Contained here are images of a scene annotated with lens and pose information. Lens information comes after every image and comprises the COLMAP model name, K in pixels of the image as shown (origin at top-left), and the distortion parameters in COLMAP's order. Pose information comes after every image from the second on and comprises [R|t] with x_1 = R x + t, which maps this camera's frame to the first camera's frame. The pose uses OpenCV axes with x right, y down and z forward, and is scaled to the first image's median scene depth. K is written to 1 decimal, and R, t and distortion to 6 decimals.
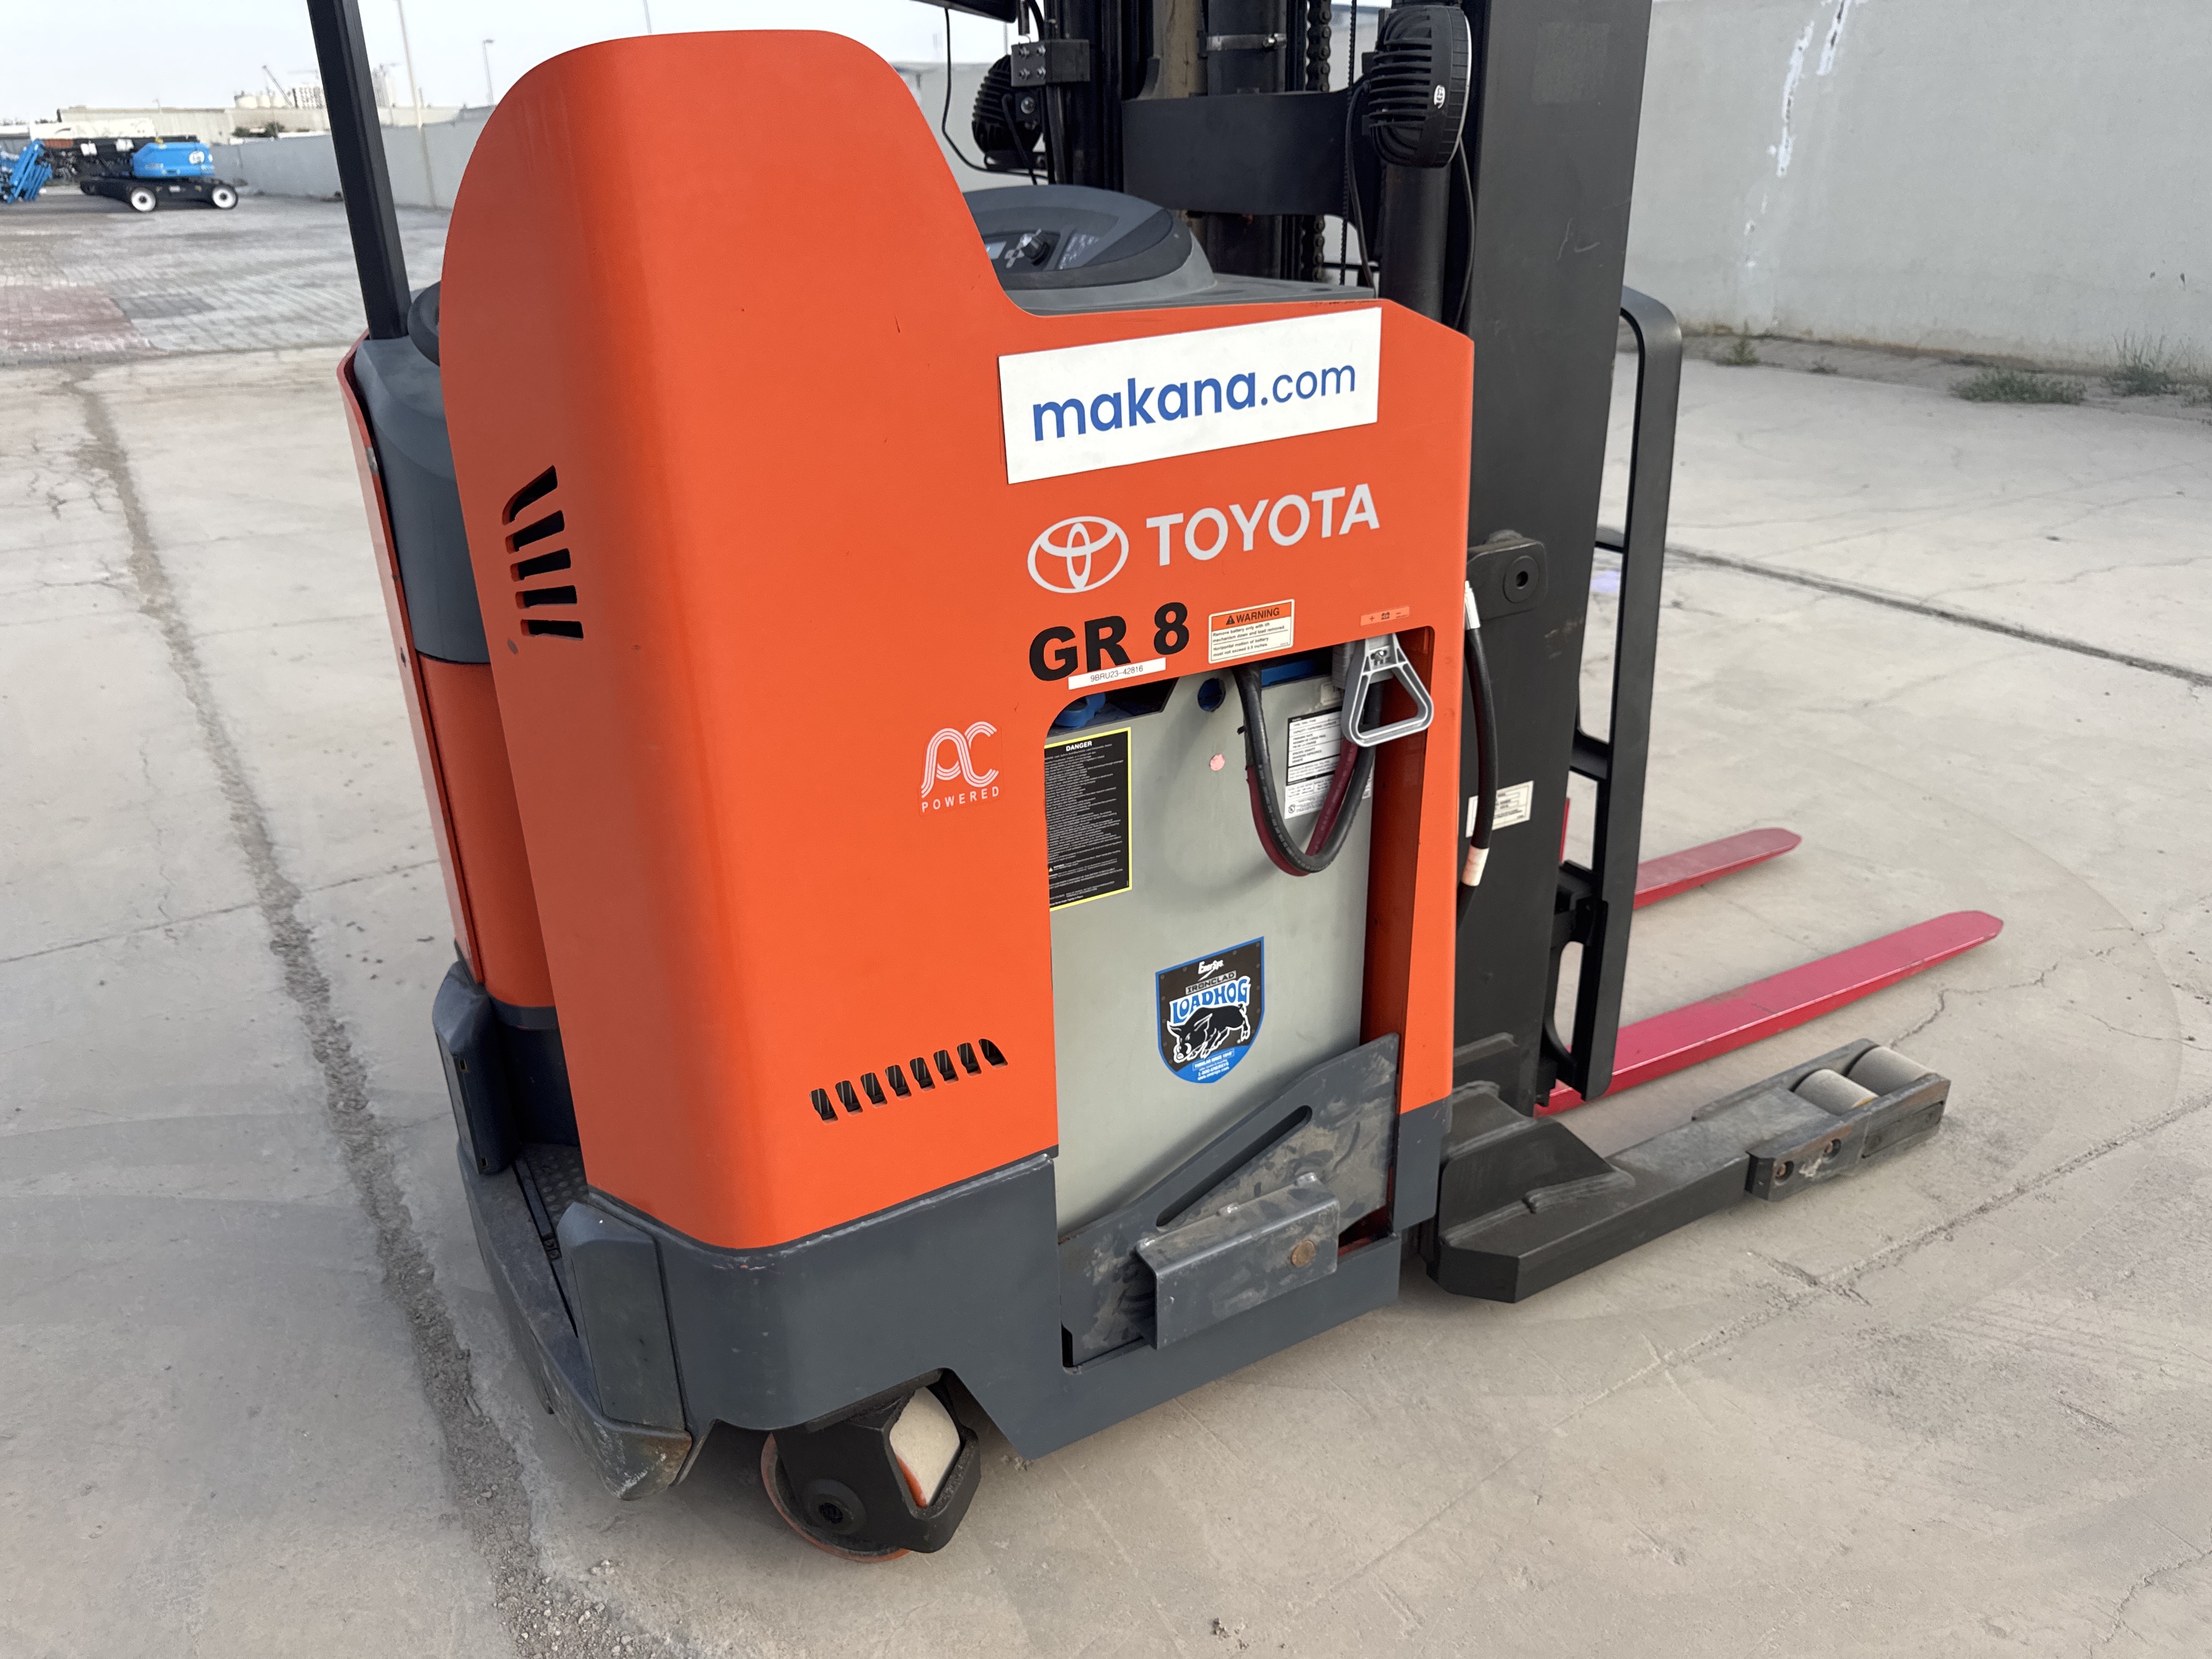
lens RADIAL K [[1587.5, 0, 1106.0], [0, 1587.5, 829.5], [0, 0, 1]] dist [-0.002334, -0.008270]
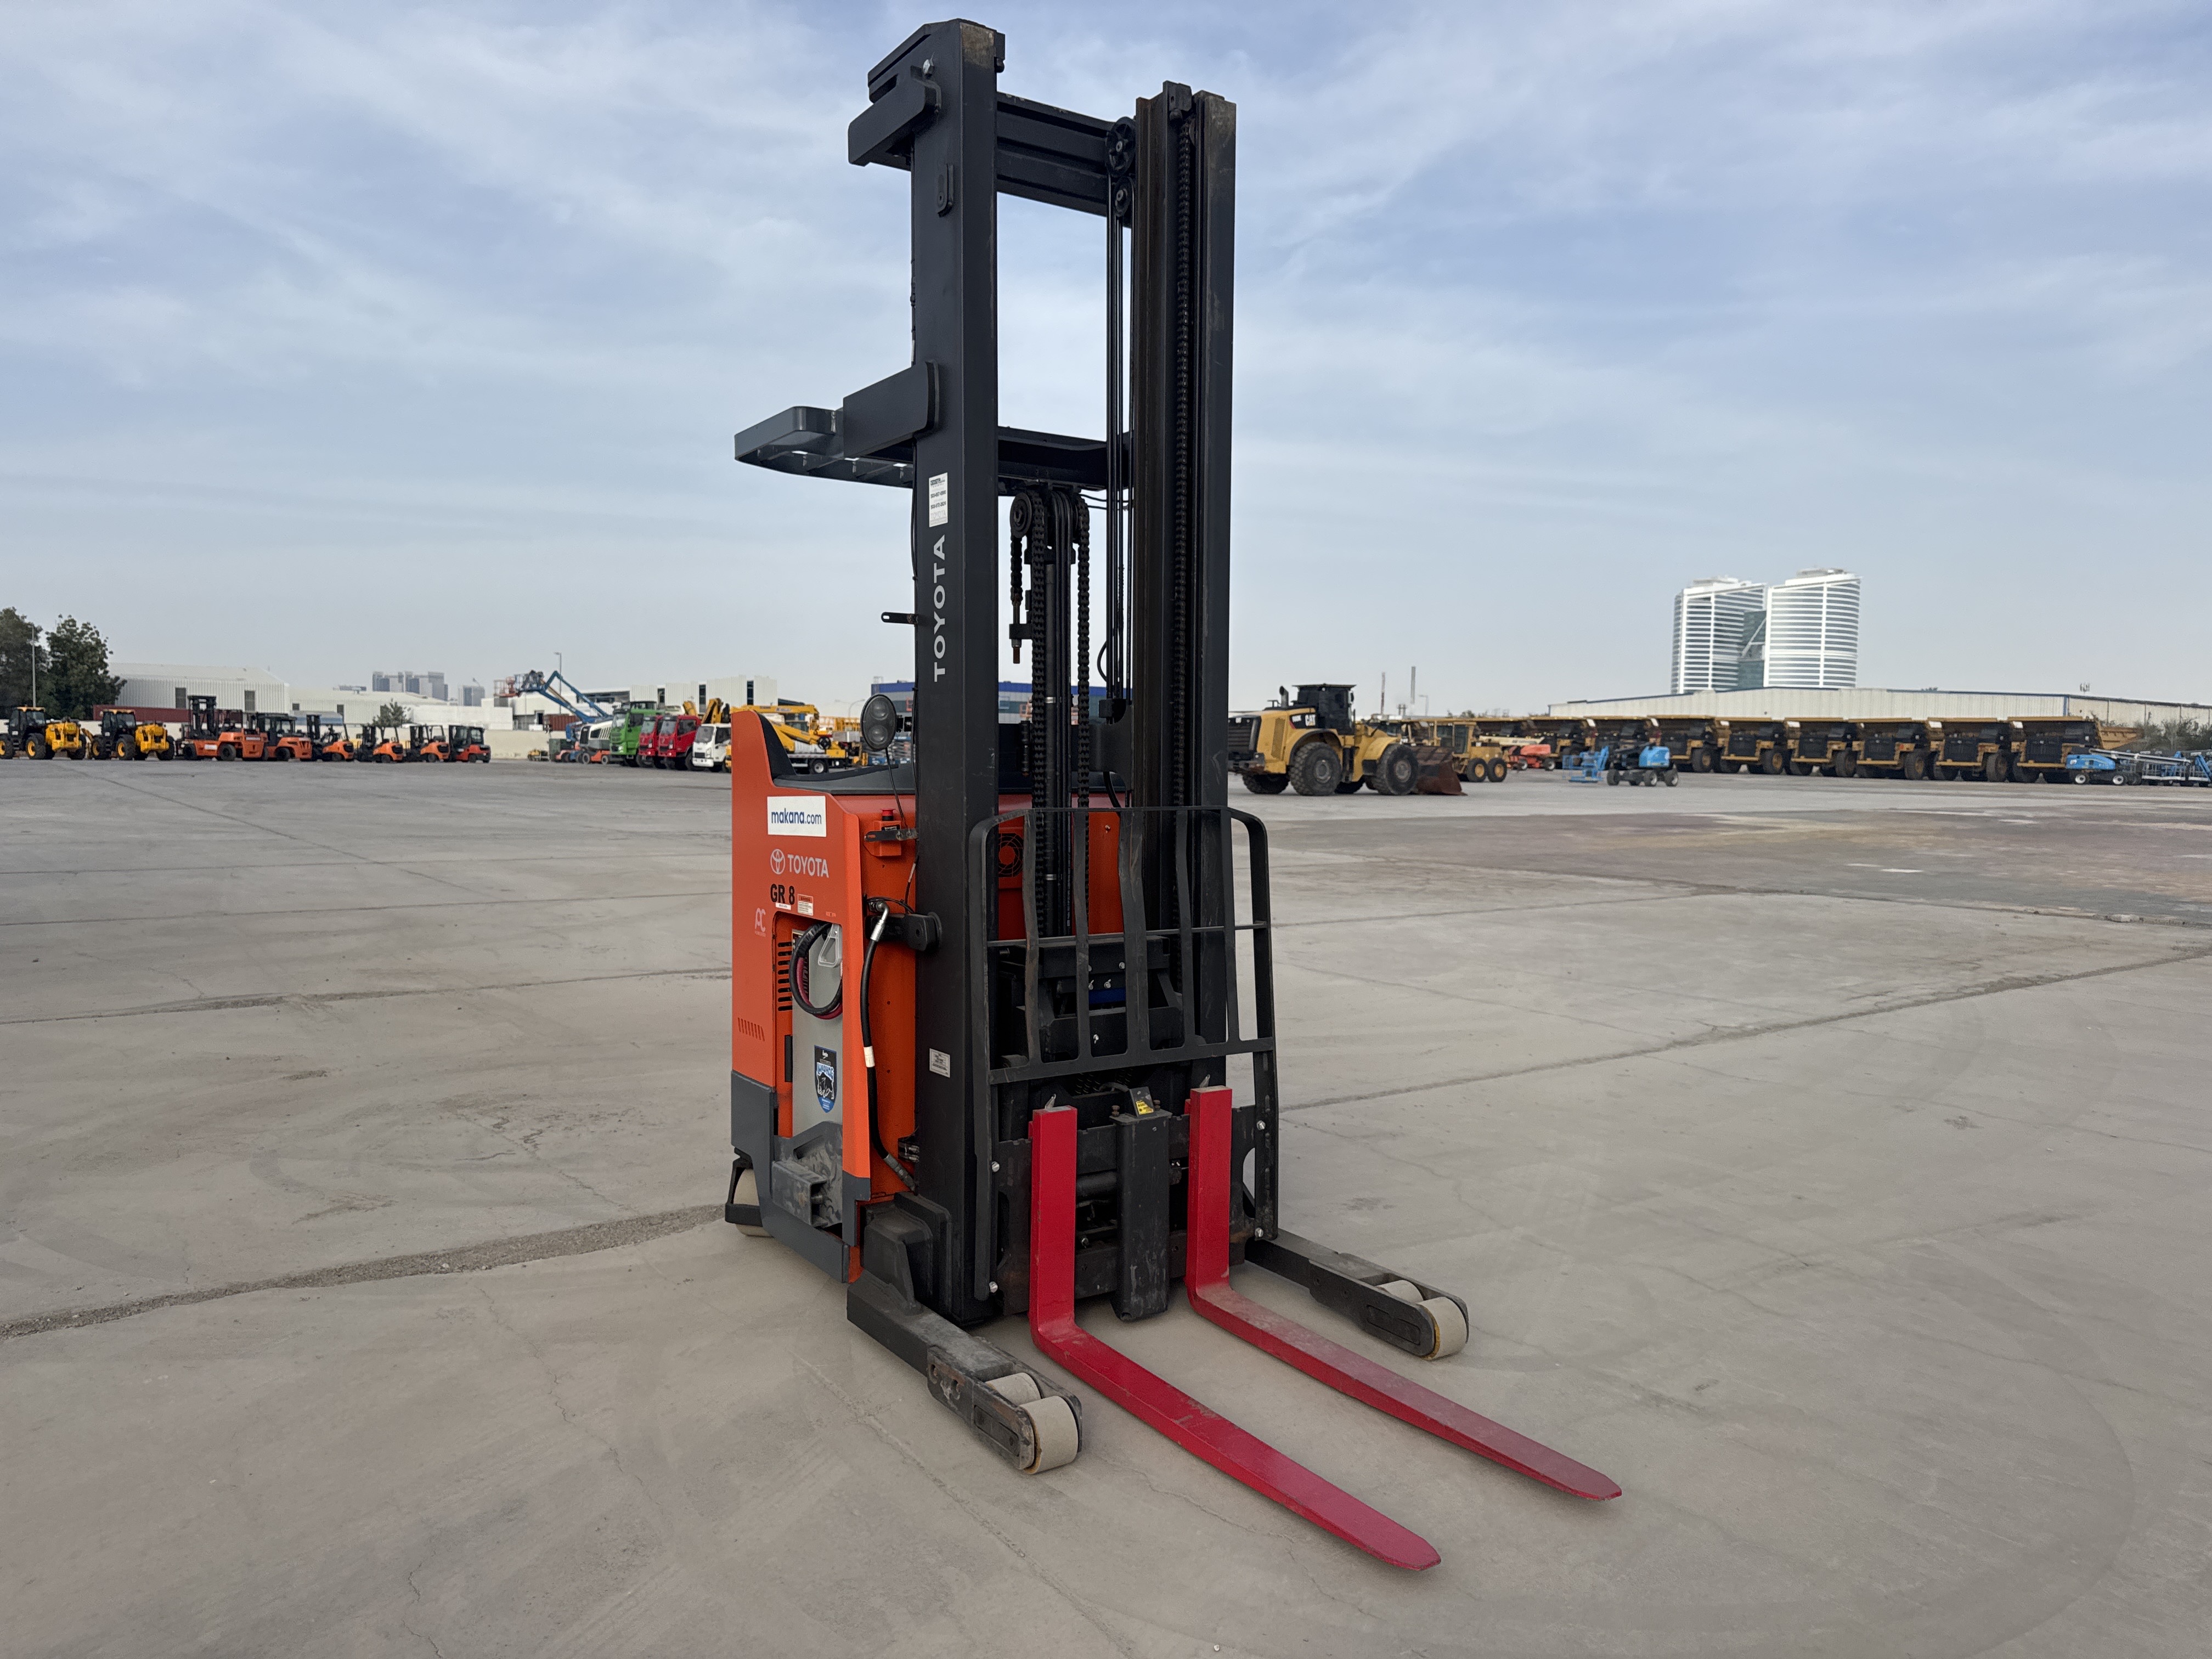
lens RADIAL K [[1548.6, 0, 1086.3], [0, 1548.6, 787.4], [0, 0, 1]] dist [0.082520, -0.153705]
pose [[0.063956, 0.041266, -0.997099, 2.619212], [-0.407189, 0.913269, 0.011678, -0.508478], [0.911102, 0.405261, 0.075212, 1.102955]]
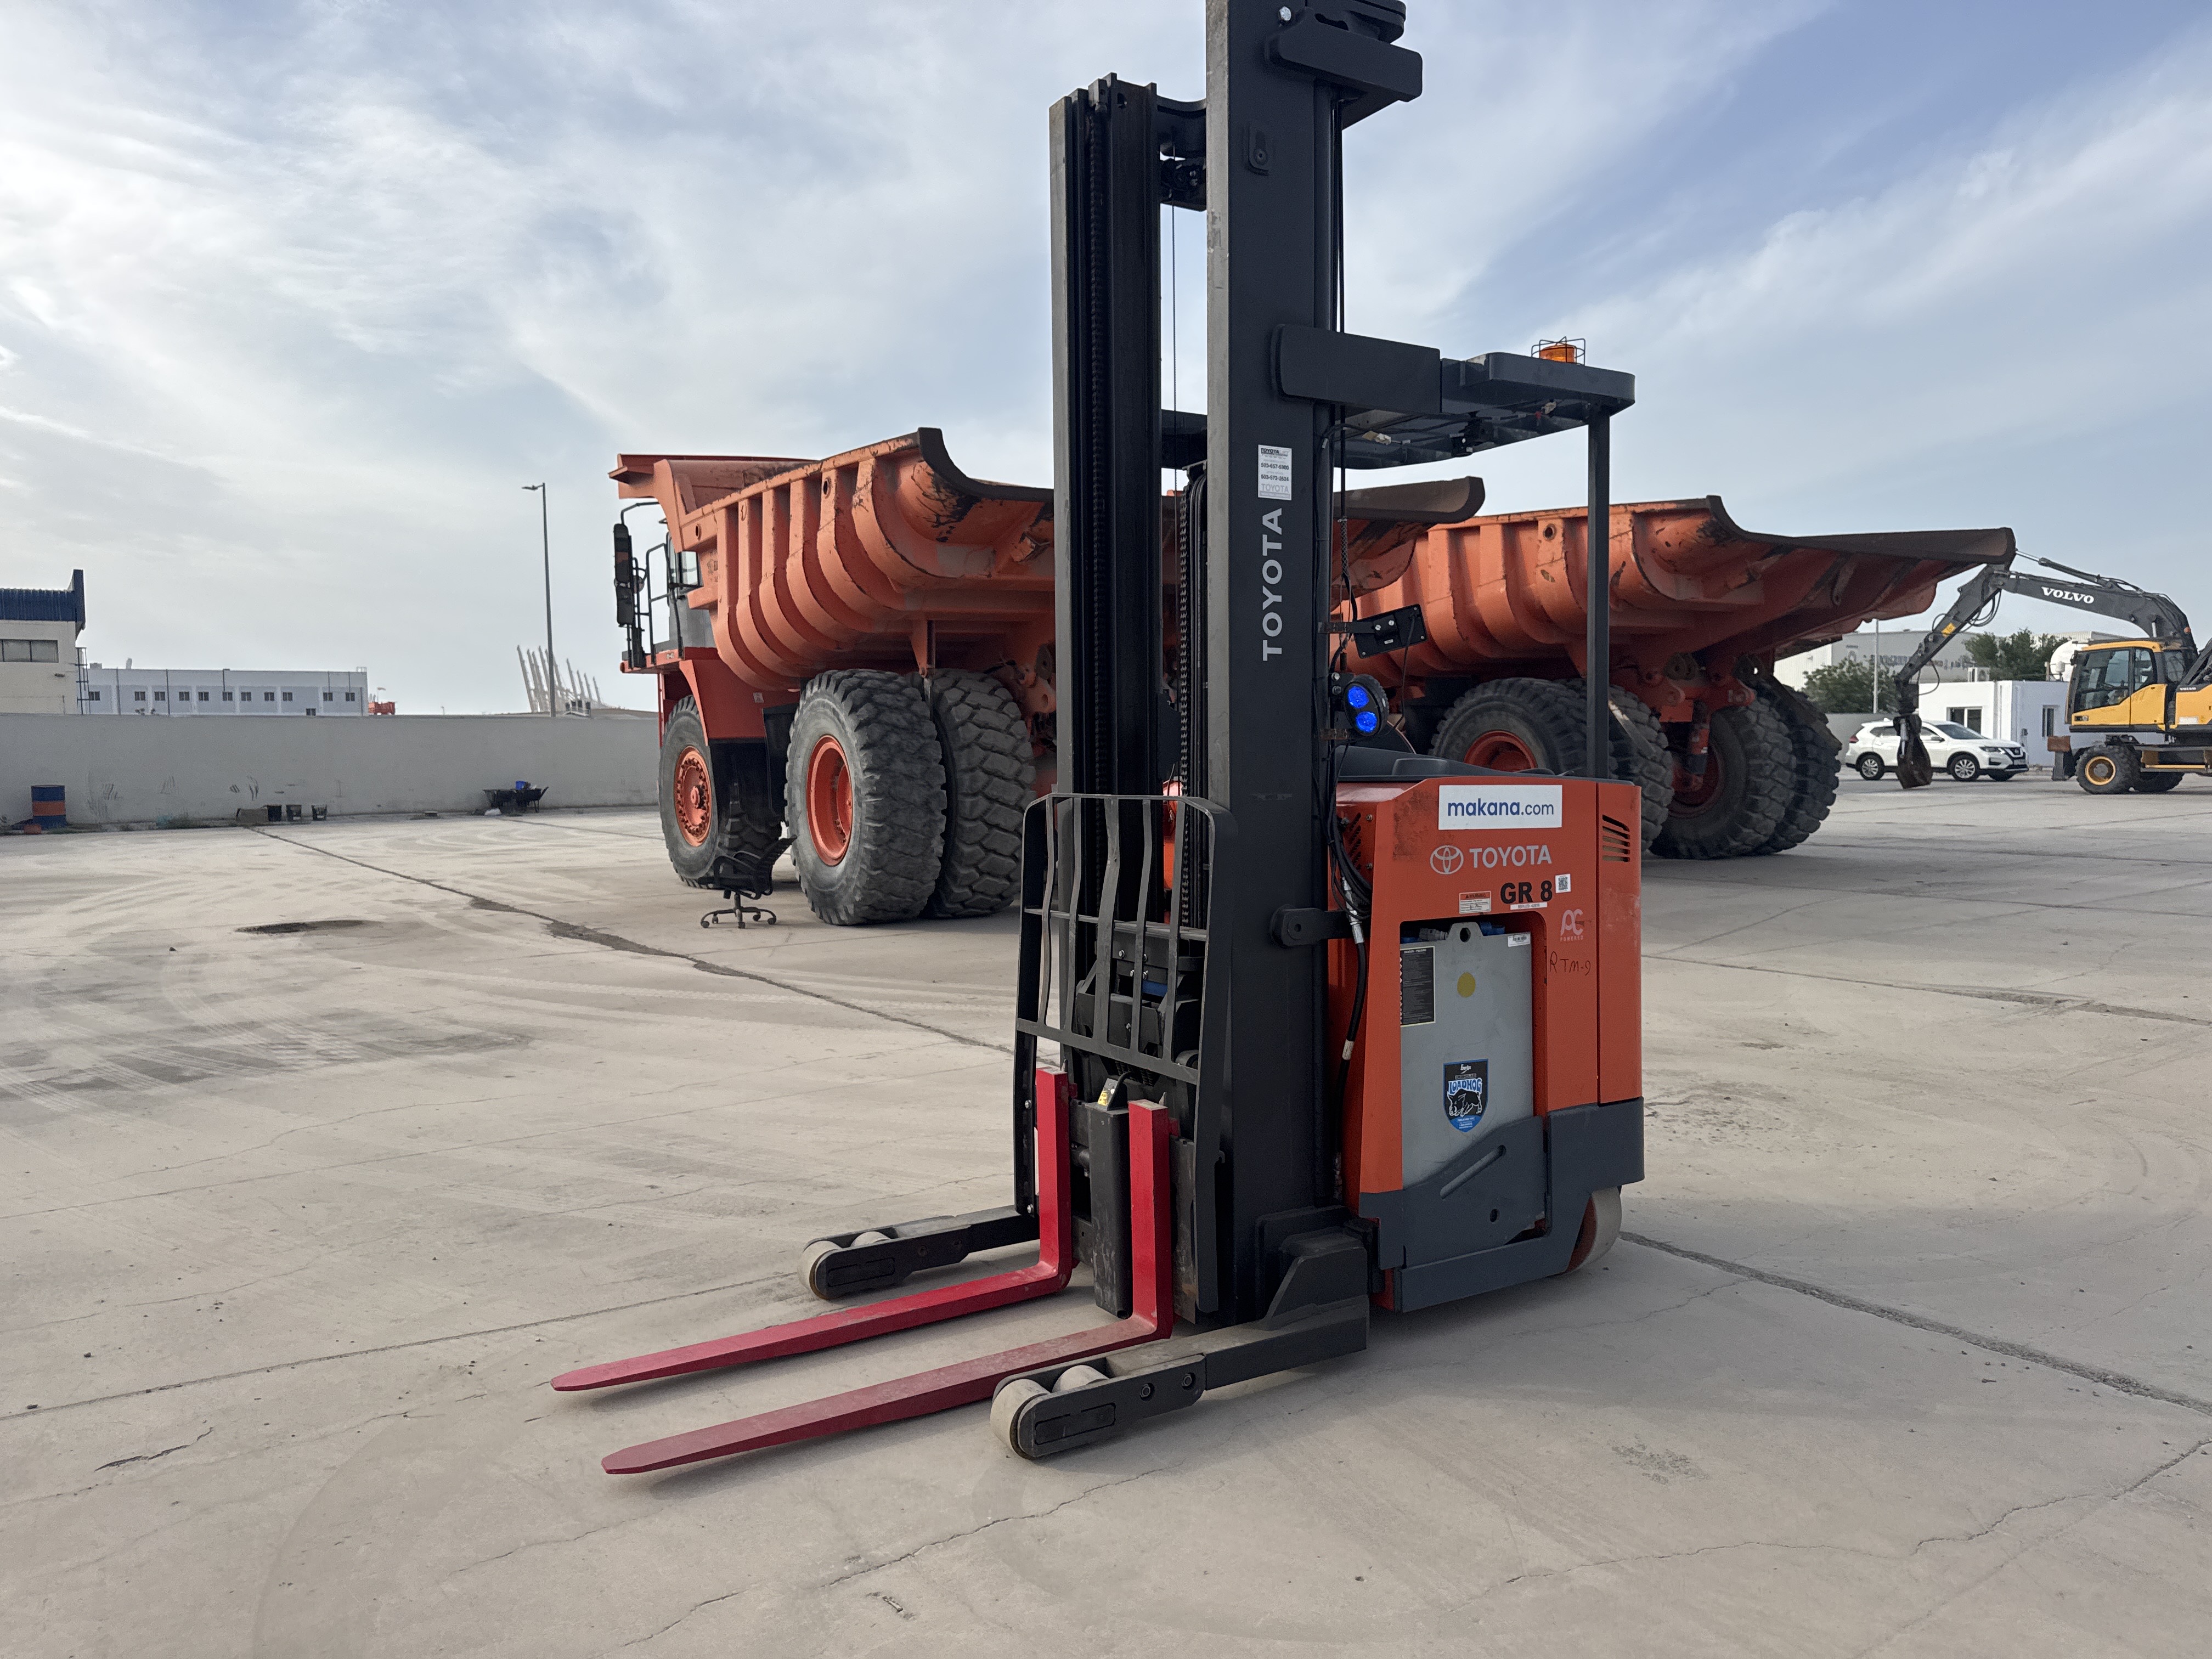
lens RADIAL K [[1526.6, 0, 1062.6], [0, 1526.6, 829.4], [0, 0, 1]] dist [0.177615, -0.336141]
pose [[-0.998839, 0.035599, -0.032461, 0.433212], [0.017668, 0.897515, 0.440631, -1.437861], [0.044821, 0.439545, -0.897101, 3.415575]]
